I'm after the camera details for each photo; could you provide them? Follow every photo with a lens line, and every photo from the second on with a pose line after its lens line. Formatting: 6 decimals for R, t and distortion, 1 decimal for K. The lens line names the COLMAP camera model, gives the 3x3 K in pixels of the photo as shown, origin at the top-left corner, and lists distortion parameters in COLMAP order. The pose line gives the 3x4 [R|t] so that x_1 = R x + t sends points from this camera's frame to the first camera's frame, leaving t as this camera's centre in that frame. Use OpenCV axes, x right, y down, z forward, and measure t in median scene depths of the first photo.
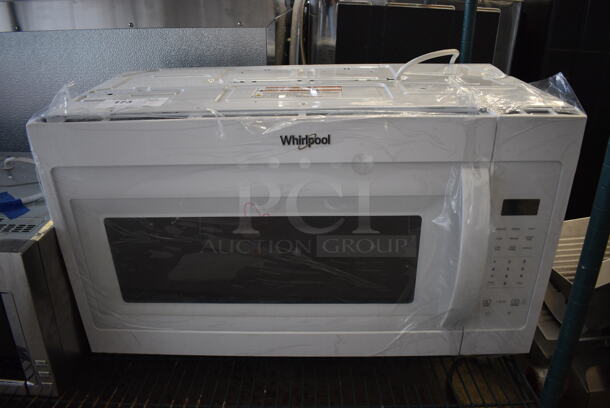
lens RADIAL K [[468.0, 0, 305.0], [0, 468.0, 204.0], [0, 0, 1]] dist [-0.081520, 0.002518]
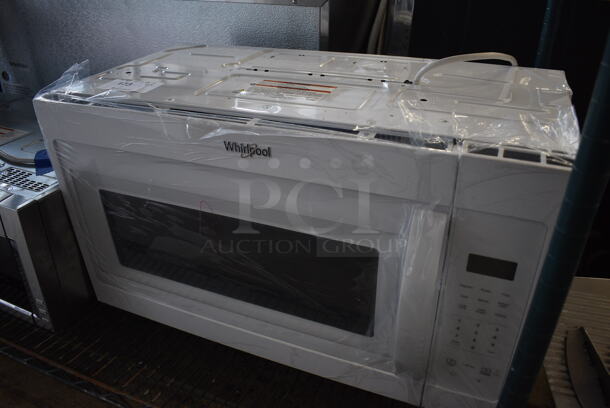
lens RADIAL K [[475.0, 0, 305.0], [0, 475.0, 204.0], [0, 0, 1]] dist [-0.083517, -0.000046]
pose [[0.928968, 0.181991, -0.322332, 0.401391], [-0.153389, 0.981770, 0.112243, -0.140229], [0.336883, -0.054828, 0.939949, 0.122260]]
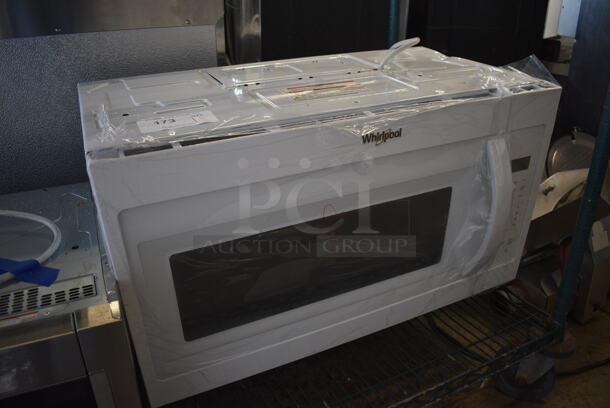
lens RADIAL K [[468.0, 0, 305.0], [0, 468.0, 204.0], [0, 0, 1]] dist [-0.081520, 0.002518]
pose [[0.896532, -0.201216, 0.394642, -0.557377], [0.184683, 0.979546, 0.079886, -0.093703], [-0.402644, 0.001264, 0.915356, 0.087722]]
